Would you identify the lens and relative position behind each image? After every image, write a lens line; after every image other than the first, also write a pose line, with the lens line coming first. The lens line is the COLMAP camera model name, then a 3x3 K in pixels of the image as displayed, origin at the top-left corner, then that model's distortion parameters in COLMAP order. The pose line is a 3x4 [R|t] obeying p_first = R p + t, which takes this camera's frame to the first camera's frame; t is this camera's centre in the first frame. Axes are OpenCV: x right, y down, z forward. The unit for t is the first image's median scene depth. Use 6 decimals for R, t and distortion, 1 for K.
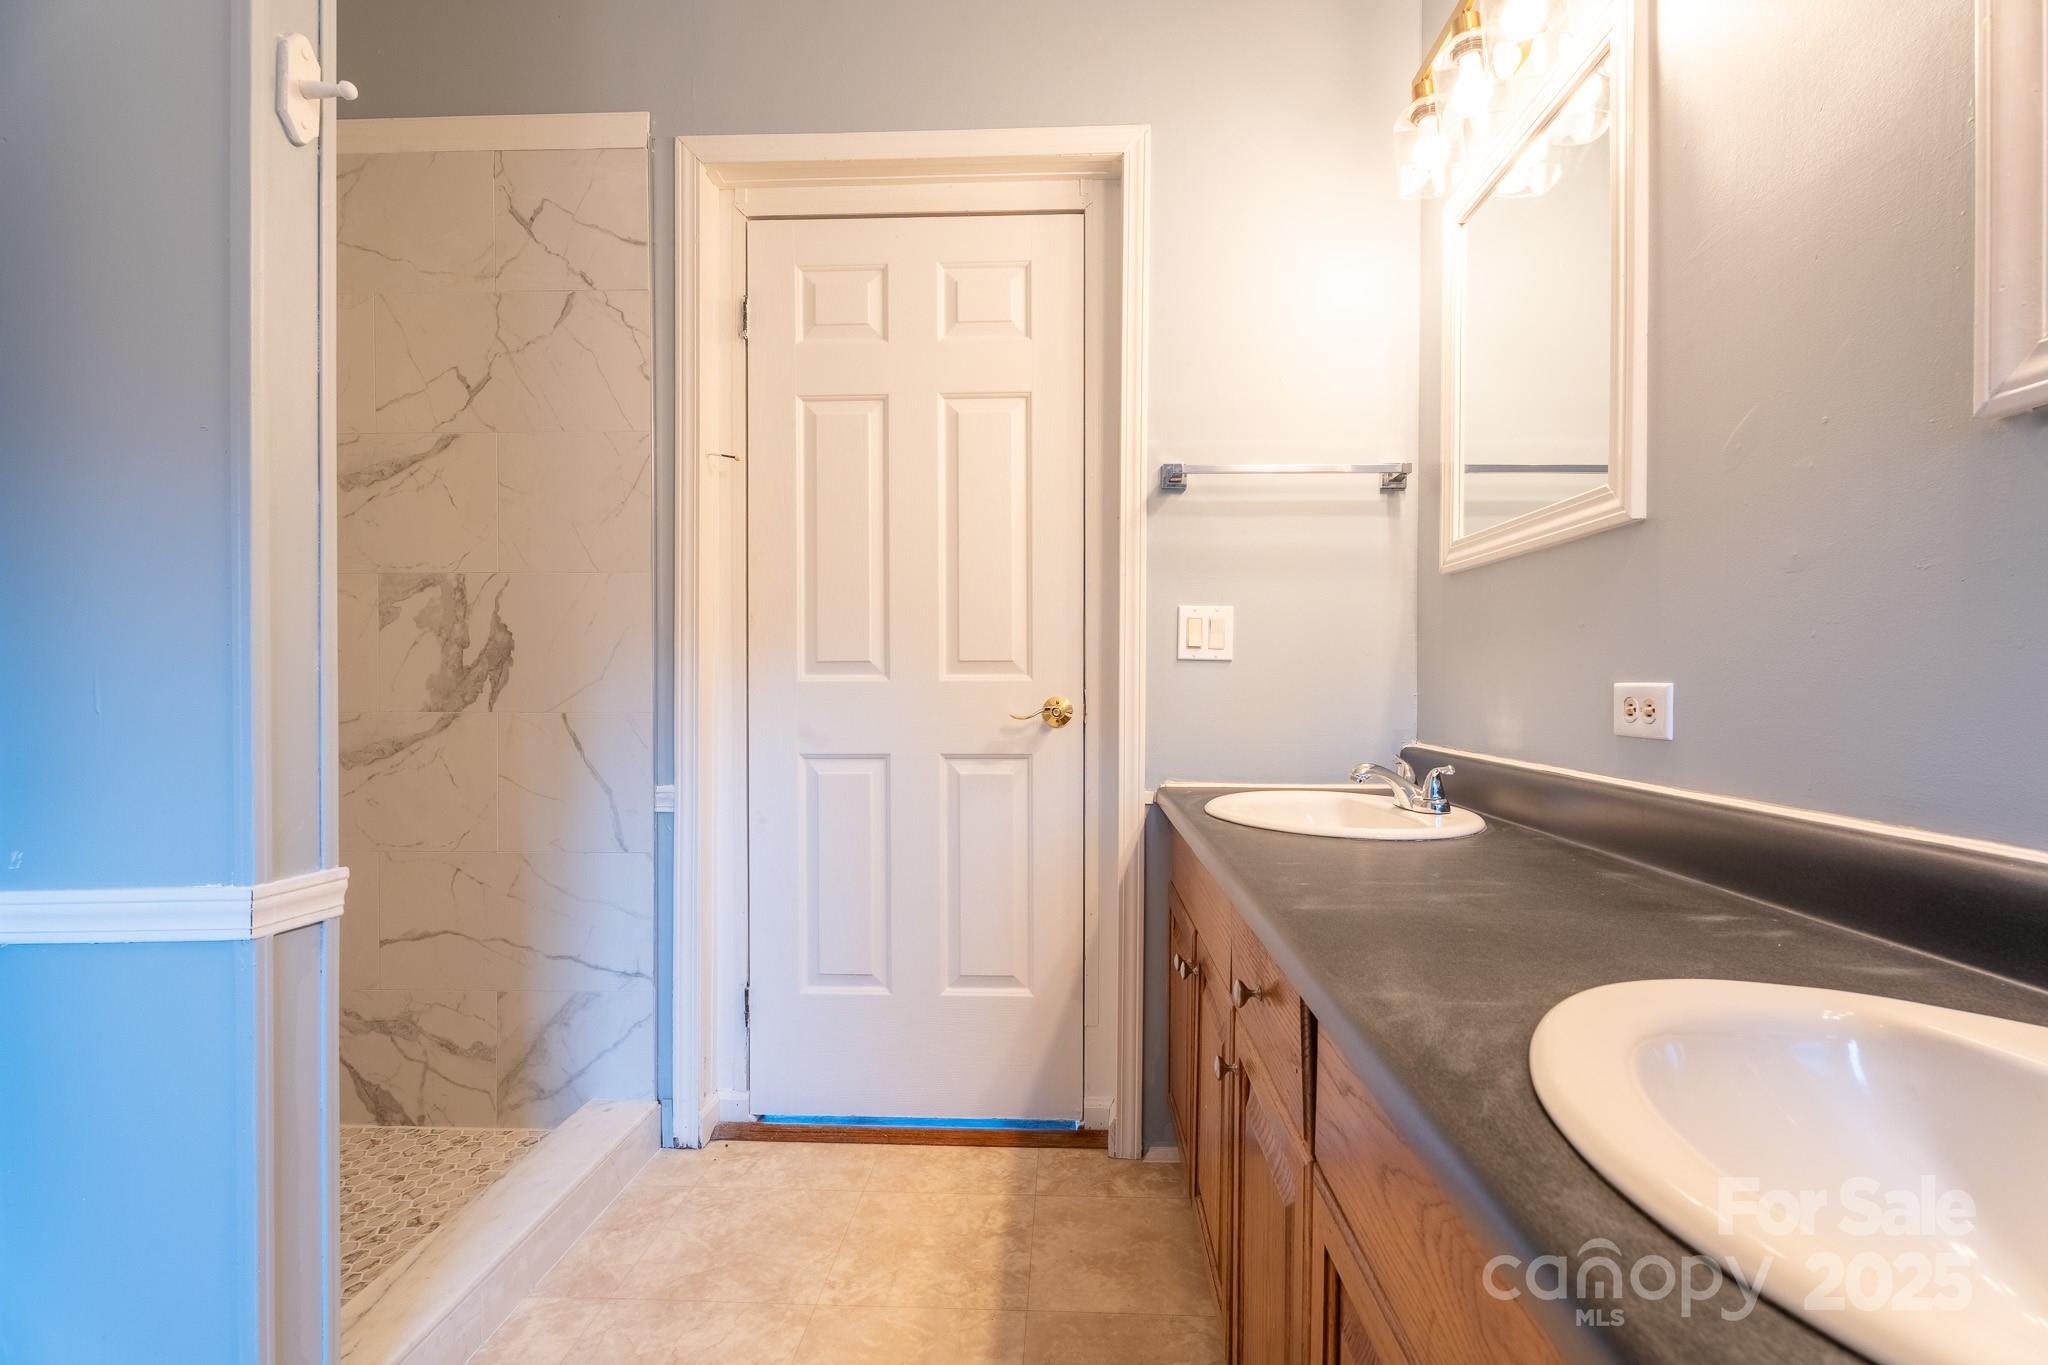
lens RADIAL K [[929.7, 0, 1021.7], [0, 929.7, 690.3], [0, 0, 1]] dist [0.002448, 0.000324]
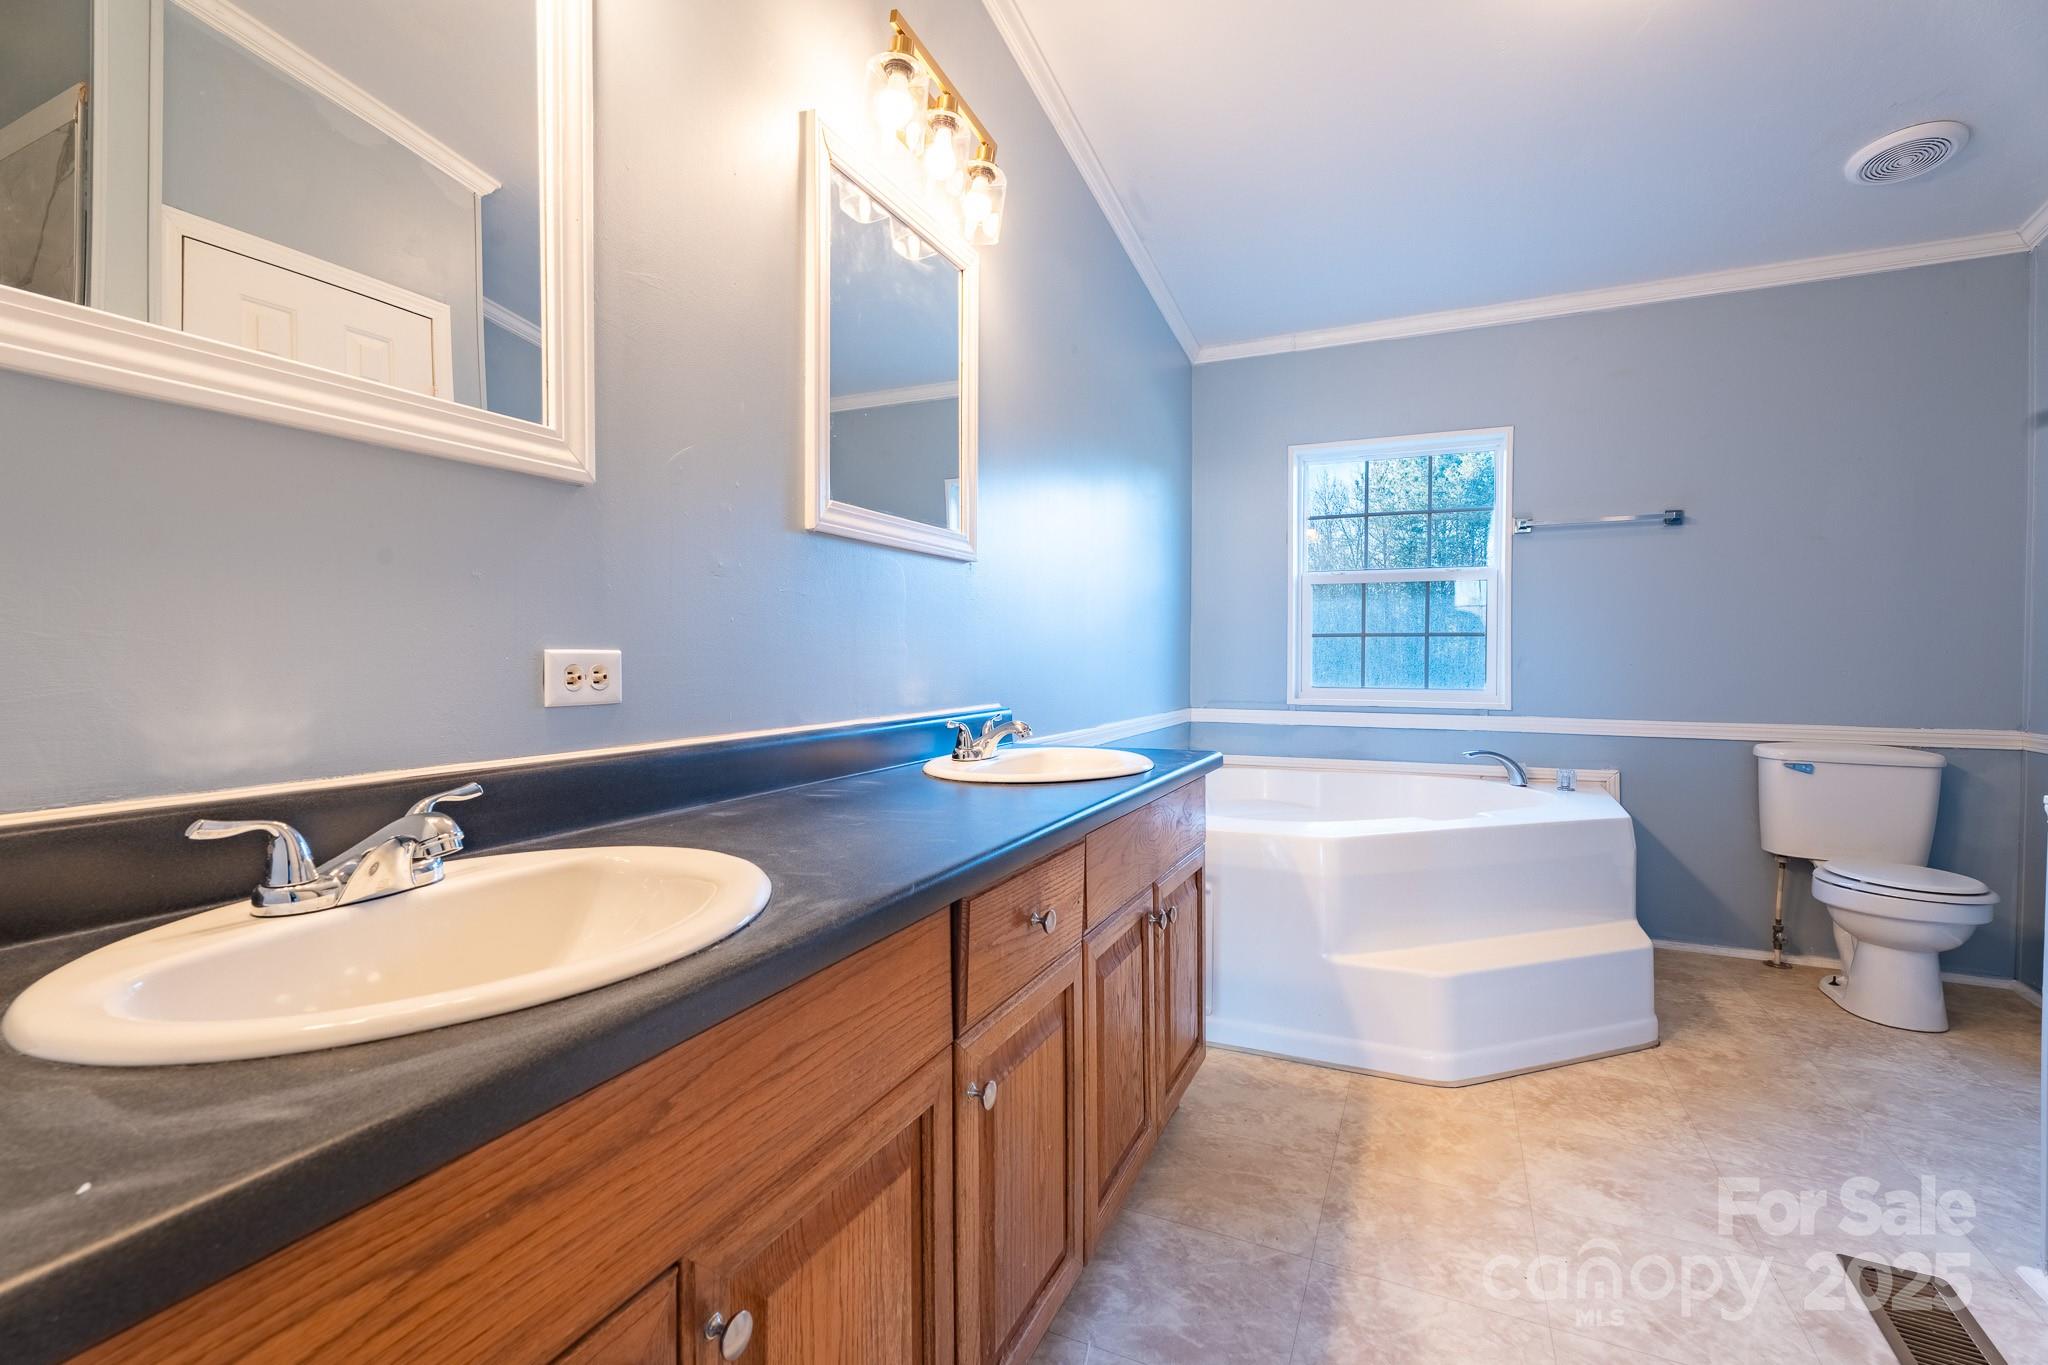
lens RADIAL K [[929.7, 0, 1031.3], [0, 929.7, 670.1], [0, 0, 1]] dist [0.002448, 0.000324]
pose [[-0.927953, -0.006779, 0.372635, -0.086704], [0.001986, 0.999730, 0.023133, -0.005173], [-0.372692, 0.022207, -0.927689, 1.041306]]
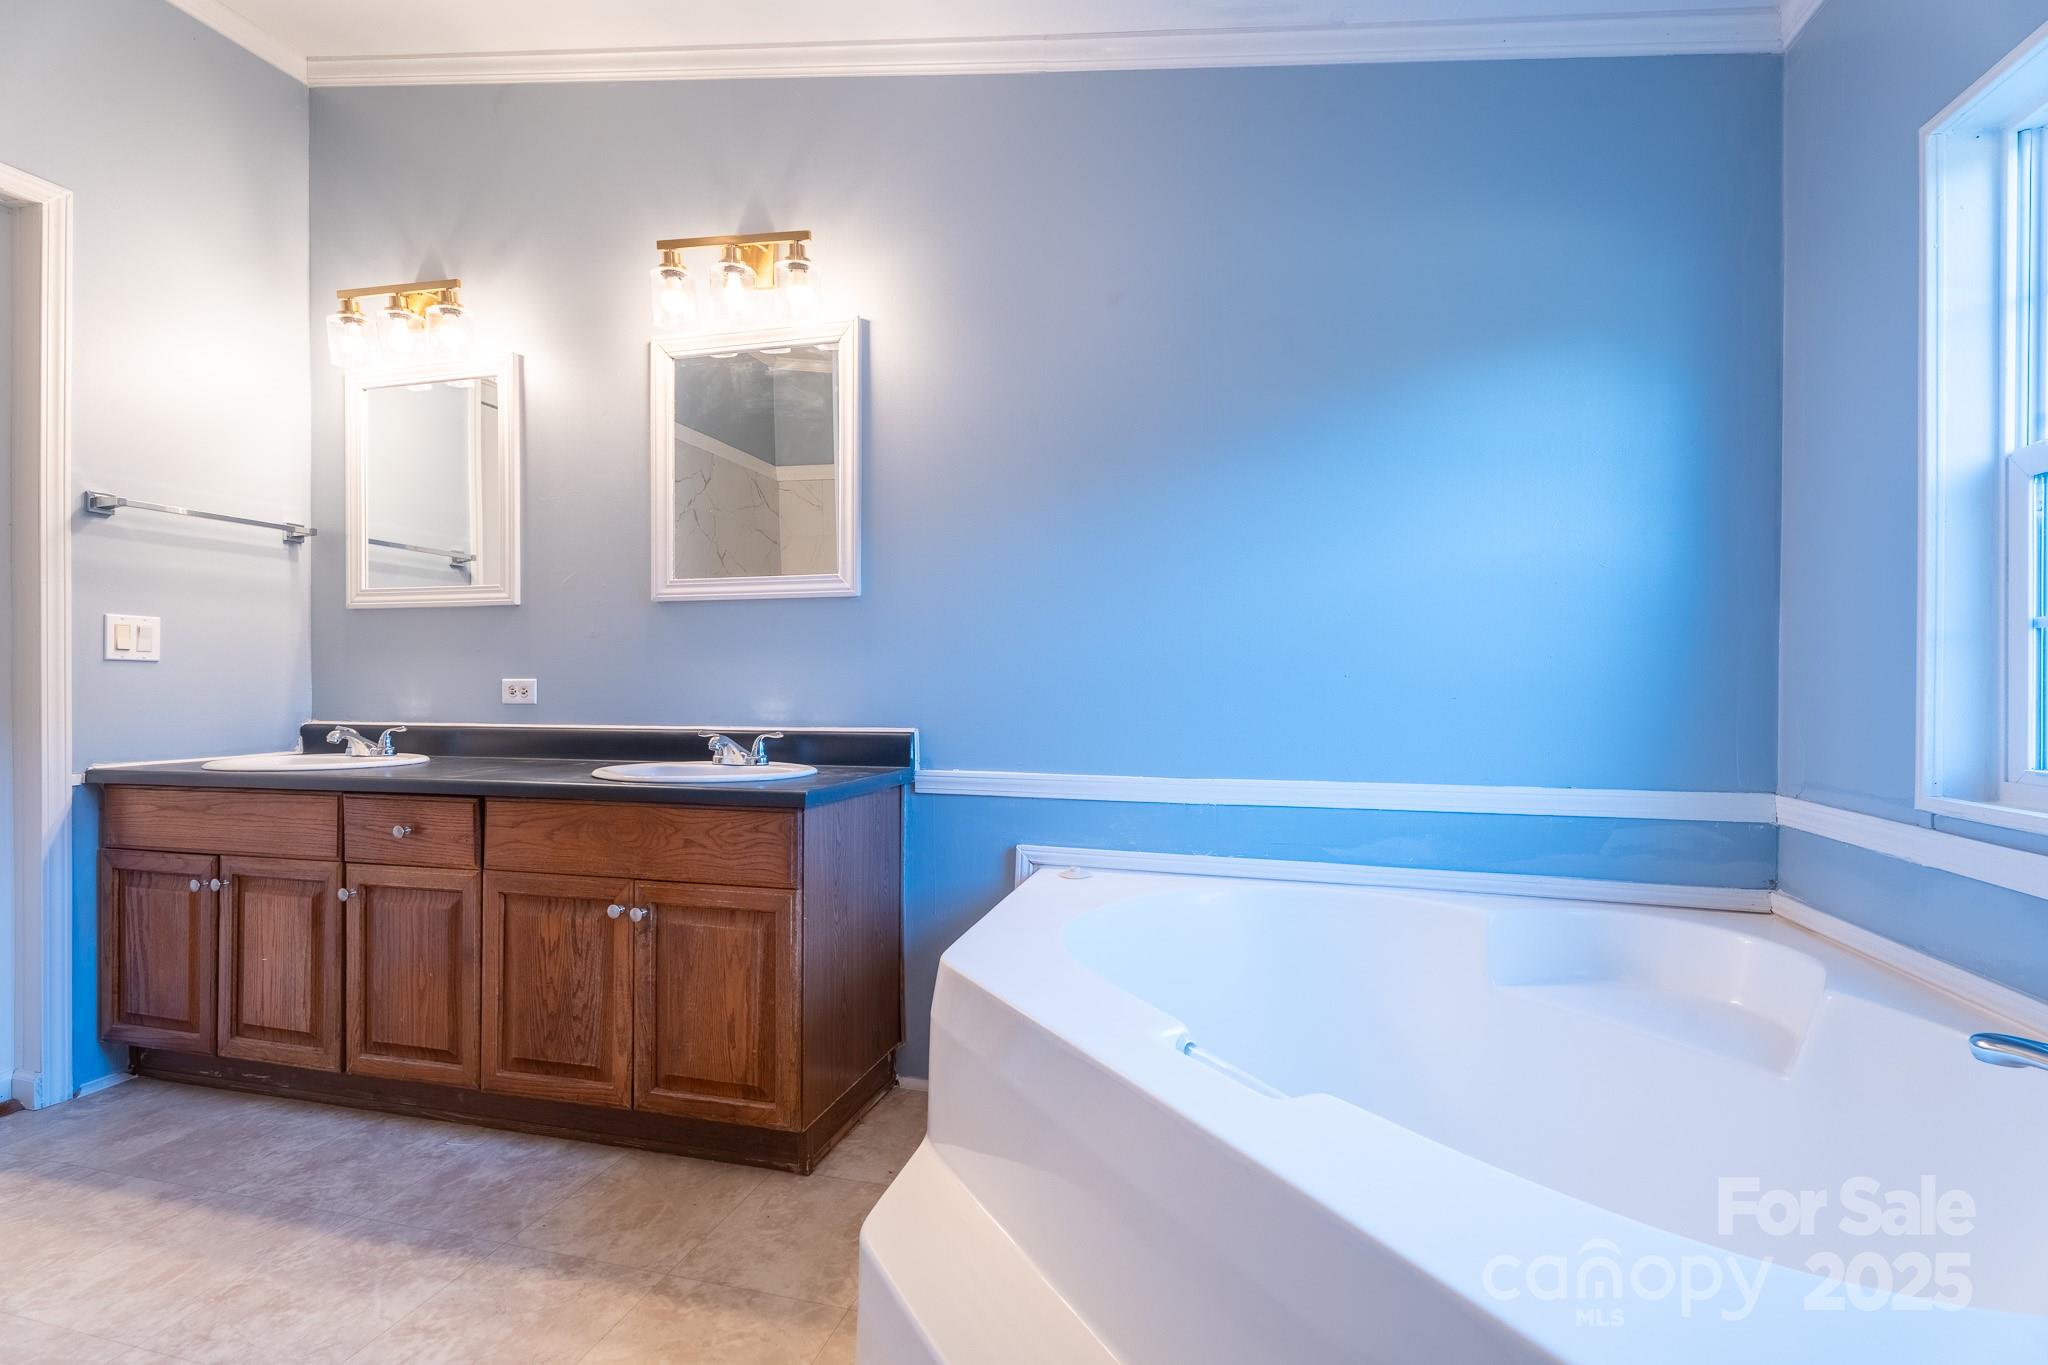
lens RADIAL K [[929.7, 0, 1030.2], [0, 929.7, 681.3], [0, 0, 1]] dist [0.002448, 0.000324]
pose [[0.226773, -0.002443, 0.973945, -0.723089], [0.008966, 0.999960, 0.000420, 0.004263], [-0.973906, 0.008637, 0.226786, -0.408054]]
